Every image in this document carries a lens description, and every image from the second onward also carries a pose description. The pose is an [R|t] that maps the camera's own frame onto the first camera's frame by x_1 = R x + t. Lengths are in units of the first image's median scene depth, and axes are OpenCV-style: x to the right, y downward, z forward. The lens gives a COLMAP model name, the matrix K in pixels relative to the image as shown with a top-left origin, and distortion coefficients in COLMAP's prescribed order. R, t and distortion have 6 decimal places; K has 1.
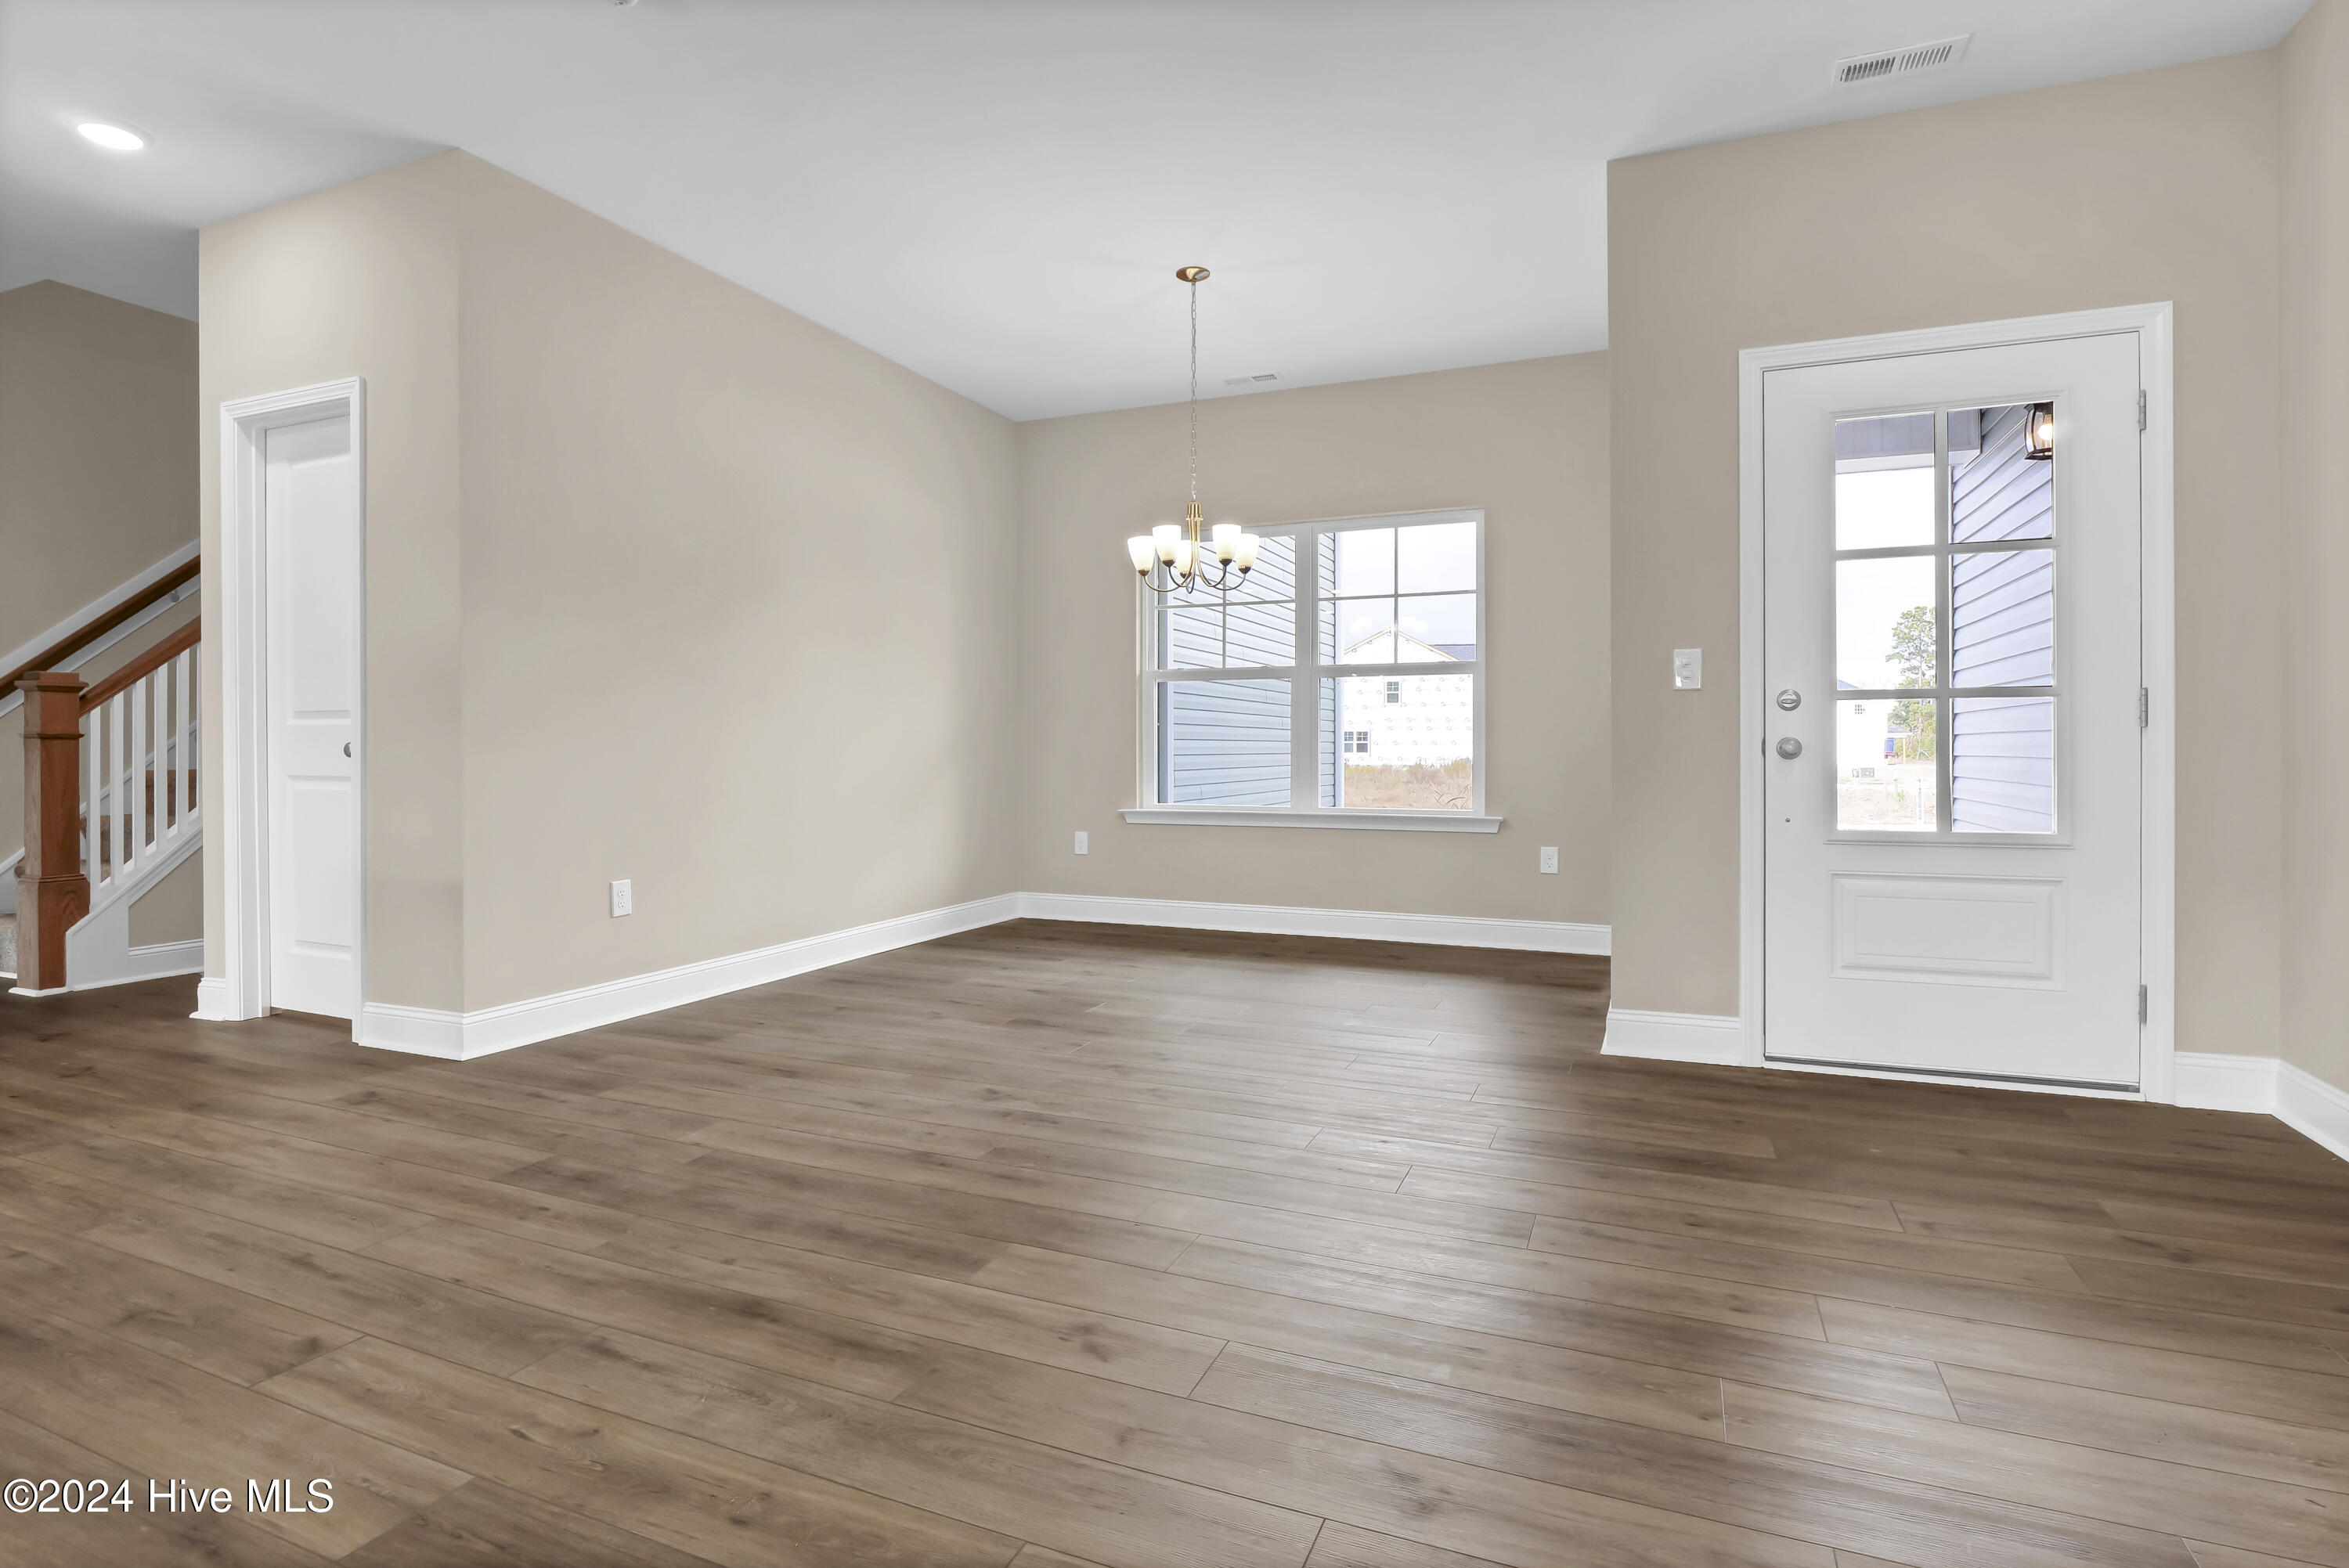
lens RADIAL K [[1166.6, 0, 1168.6], [0, 1166.6, 773.9], [0, 0, 1]] dist [-0.013648, -0.000894]
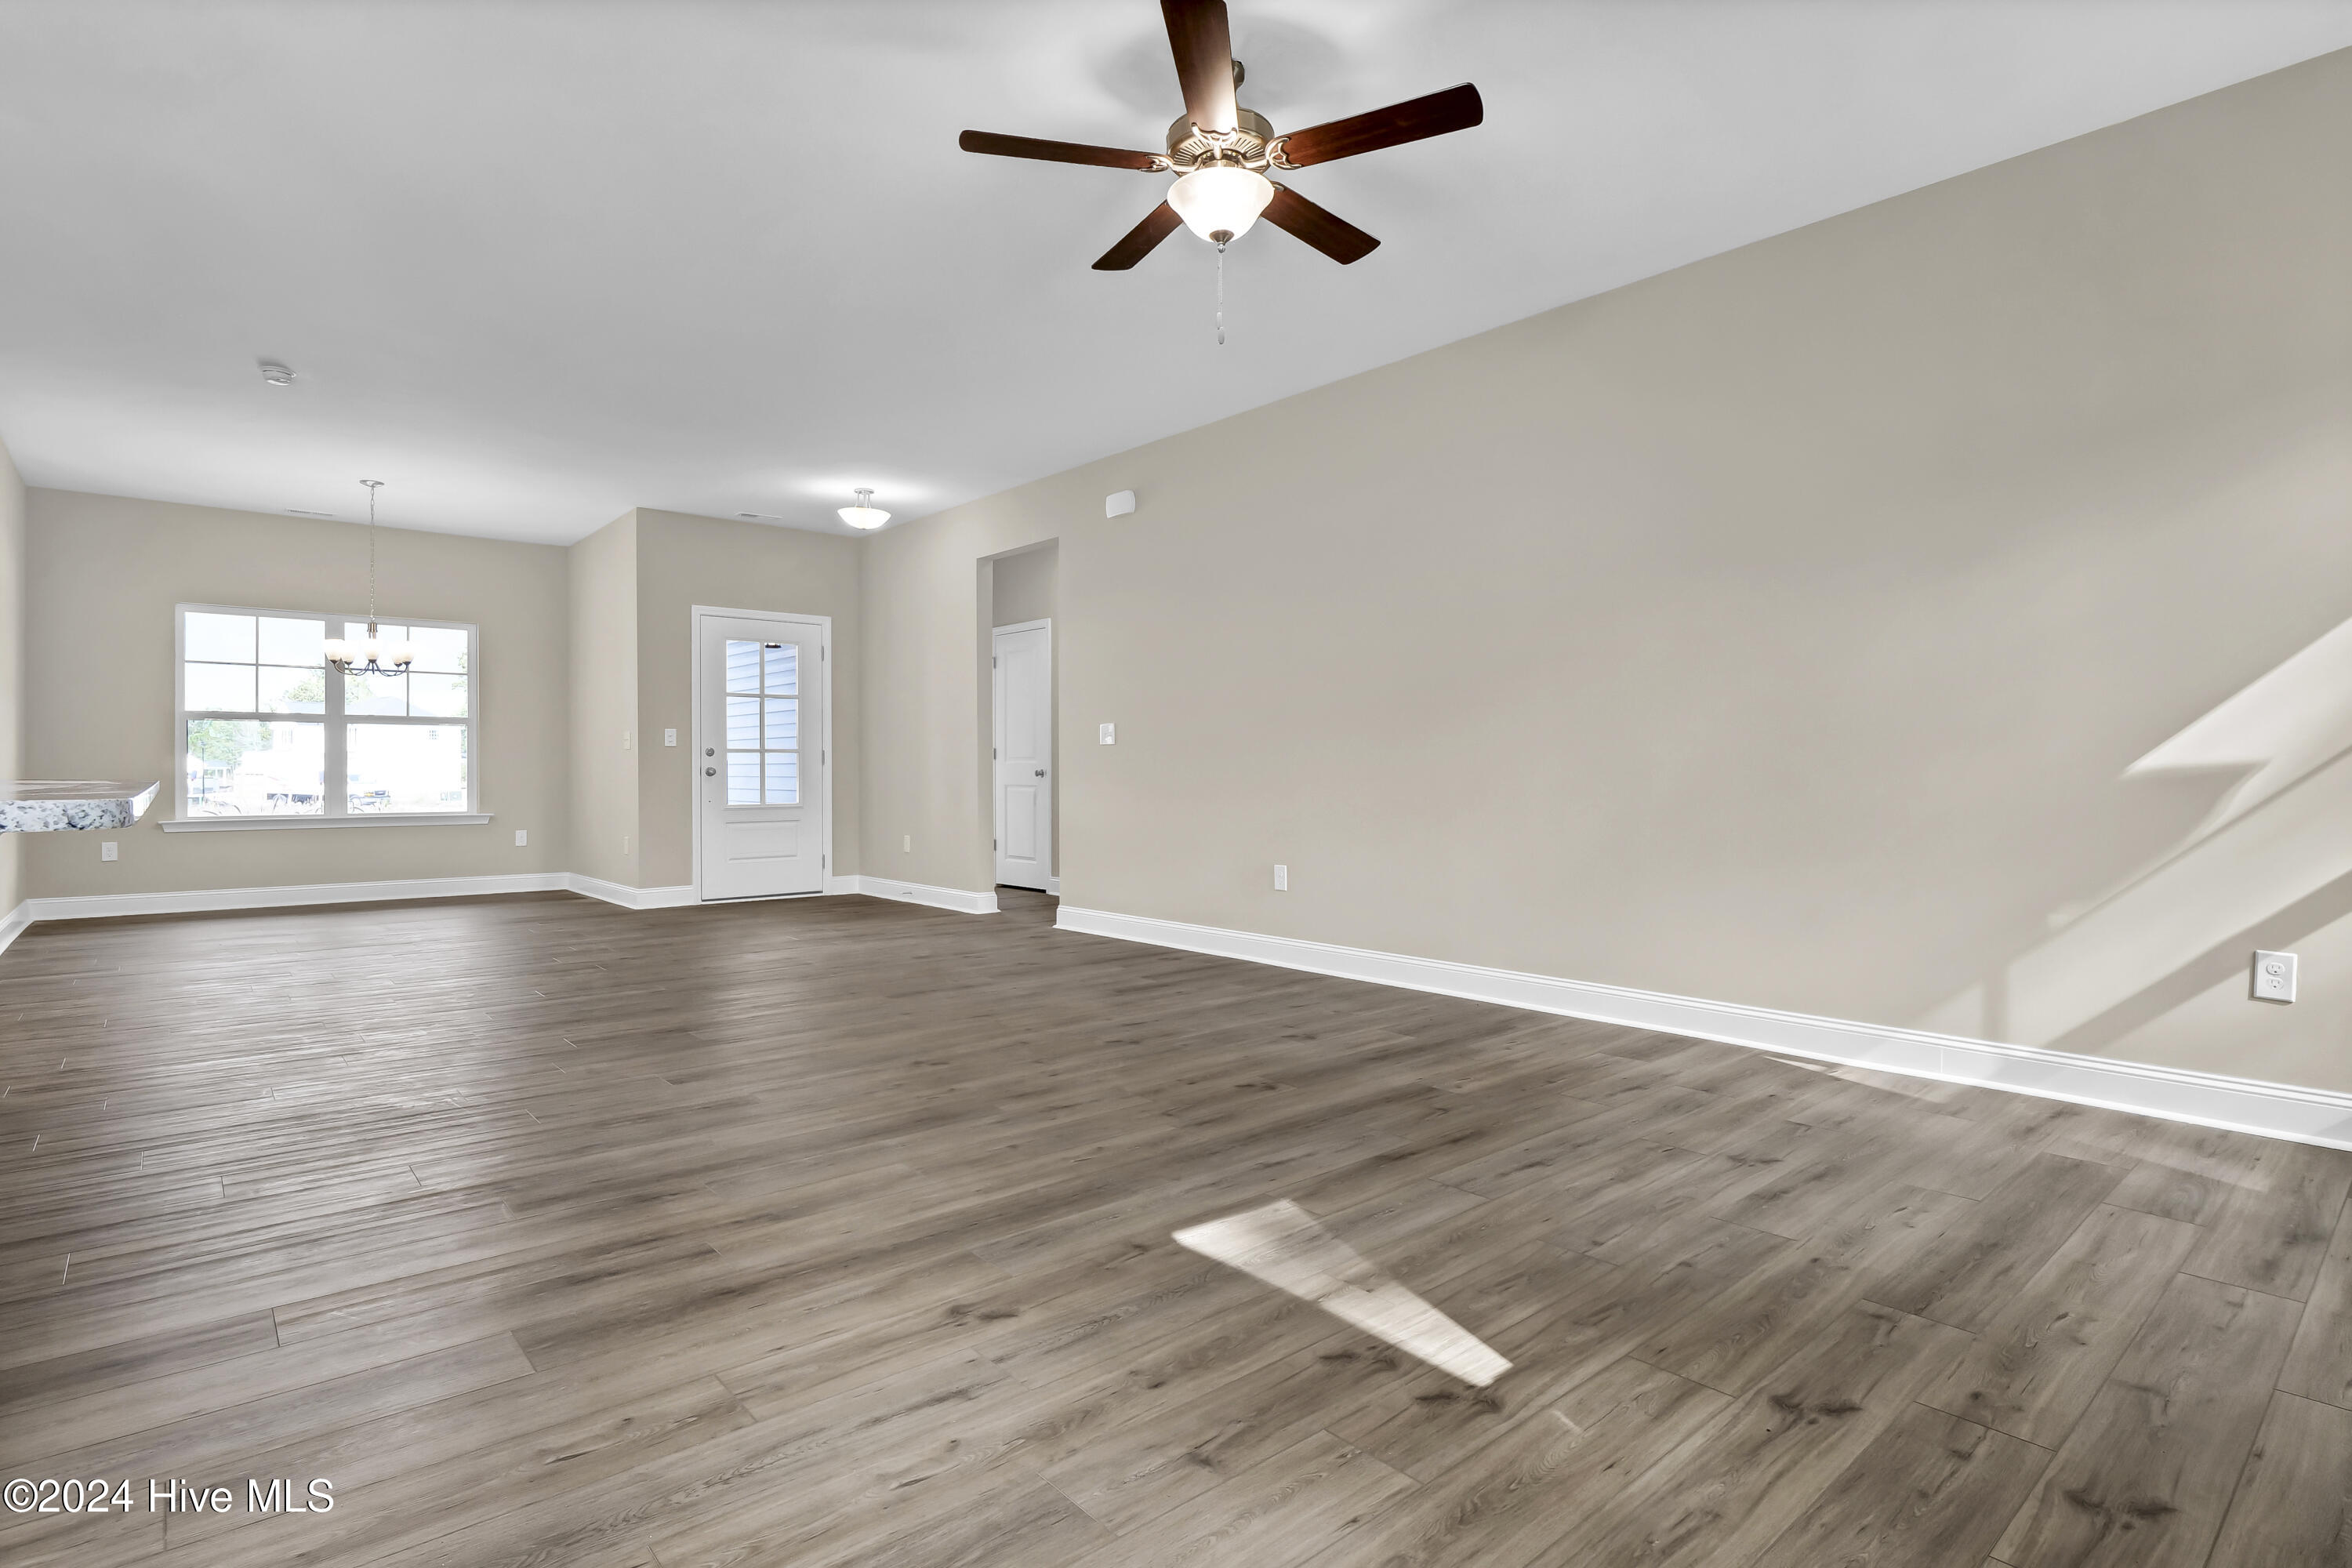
lens RADIAL K [[1168.2, 0, 1170.1], [0, 1168.2, 773.9], [0, 0, 1]] dist [-0.013648, -0.000894]
pose [[0.437276, -0.004043, 0.899318, -1.209728], [0.021541, 0.999750, -0.005980, 0.017548], [-0.899069, 0.021987, 0.437254, -0.905388]]
